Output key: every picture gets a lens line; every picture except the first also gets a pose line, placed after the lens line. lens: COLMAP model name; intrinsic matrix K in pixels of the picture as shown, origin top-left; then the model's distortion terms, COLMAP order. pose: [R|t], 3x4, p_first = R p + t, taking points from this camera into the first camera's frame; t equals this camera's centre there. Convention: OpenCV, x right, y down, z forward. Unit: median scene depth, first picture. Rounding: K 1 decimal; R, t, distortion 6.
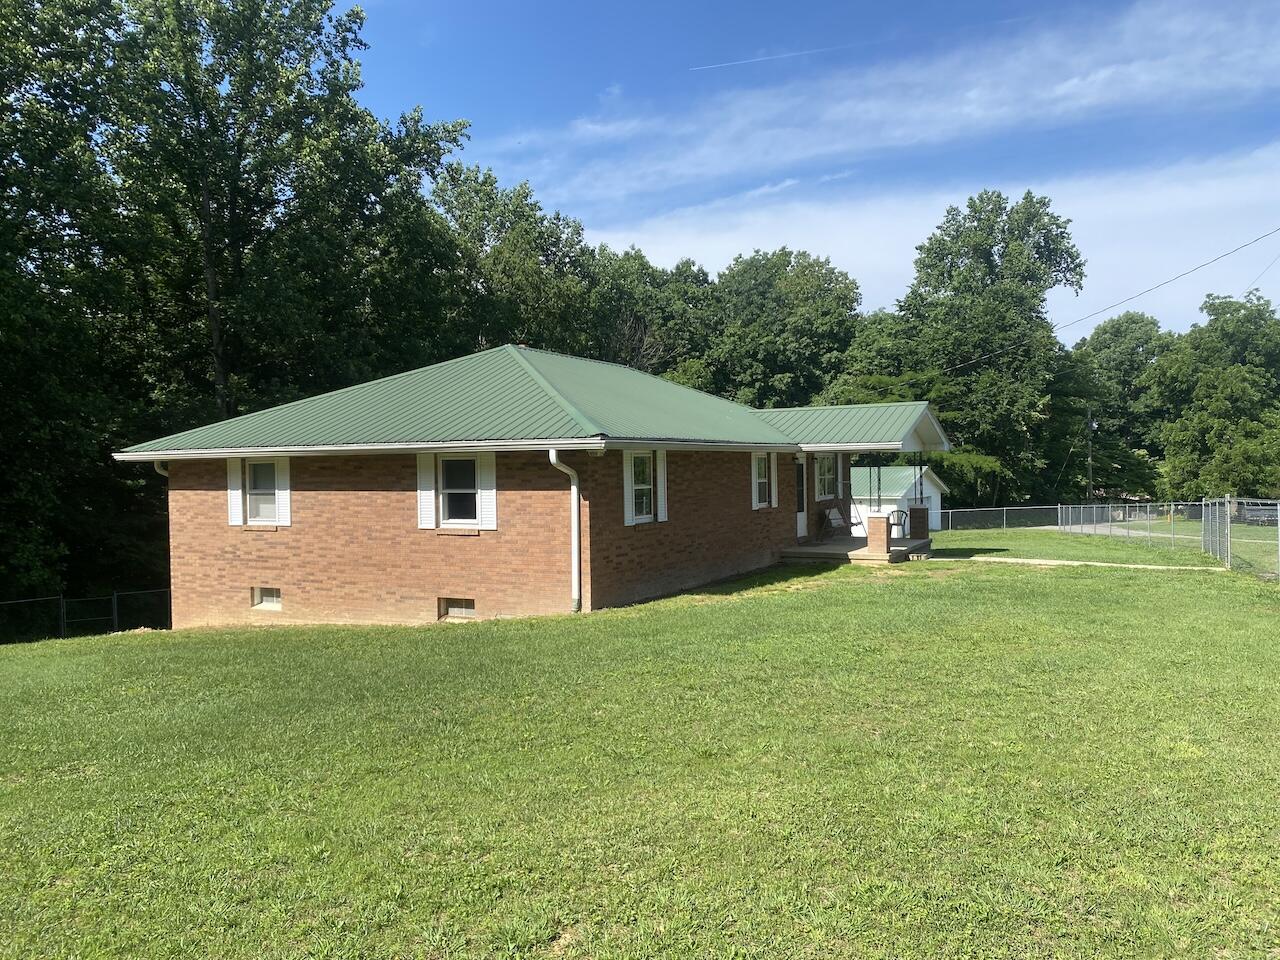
lens RADIAL K [[956.4, 0, 644.8], [0, 956.4, 500.2], [0, 0, 1]] dist [0.100749, -0.139539]
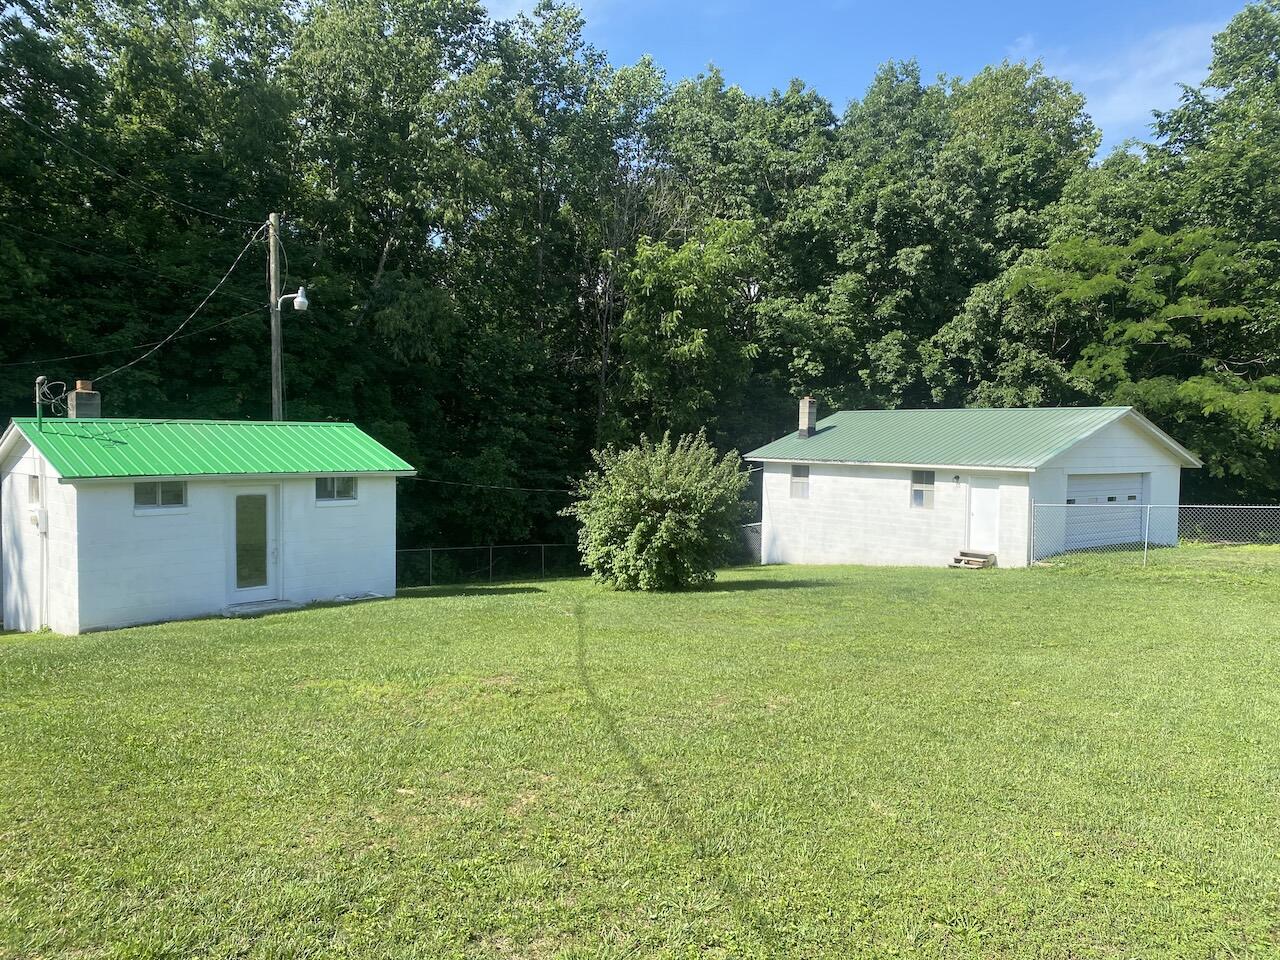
lens RADIAL K [[963.8, 0, 654.6], [0, 963.8, 475.3], [0, 0, 1]] dist [0.077030, -0.084105]
pose [[0.950084, 0.048654, -0.308177, 0.175311], [-0.043594, 0.998778, 0.023288, -0.003371], [0.308933, -0.008691, 0.951044, 0.384759]]
